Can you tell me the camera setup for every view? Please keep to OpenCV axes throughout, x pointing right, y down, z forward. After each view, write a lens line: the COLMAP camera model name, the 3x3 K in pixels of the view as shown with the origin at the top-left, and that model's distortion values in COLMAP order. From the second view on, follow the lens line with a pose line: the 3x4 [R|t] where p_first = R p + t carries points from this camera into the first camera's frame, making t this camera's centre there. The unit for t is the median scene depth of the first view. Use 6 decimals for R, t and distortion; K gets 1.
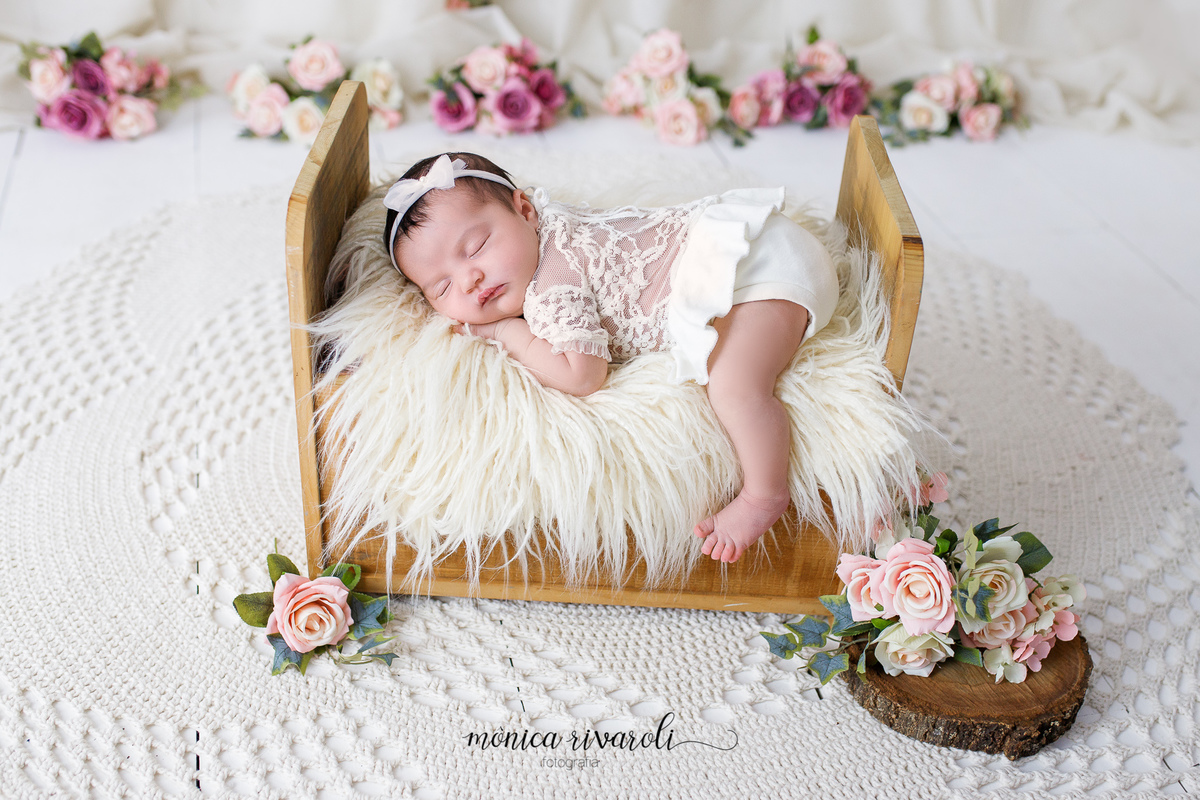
lens RADIAL K [[1238.7, 0, 600.0], [0, 1238.7, 400.0], [0, 0, 1]] dist [0.005836, 0.006239]
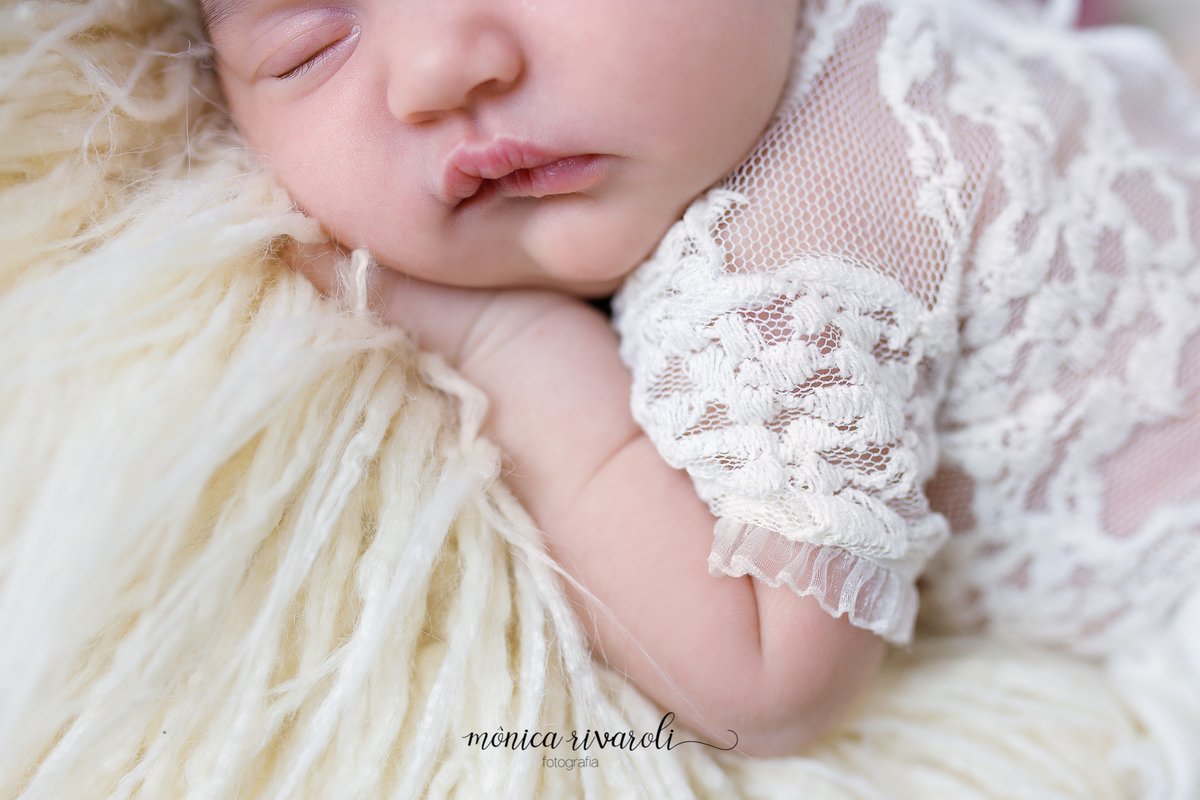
lens RADIAL K [[1633.6, 0, 669.2], [0, 1633.6, 529.3], [0, 0, 1]] dist [0.025584, 0.098535]
pose [[0.914828, 0.358723, 0.185492, -0.094874], [-0.380295, 0.919785, 0.096805, -0.065397], [-0.135887, -0.159101, 0.977866, 0.716034]]
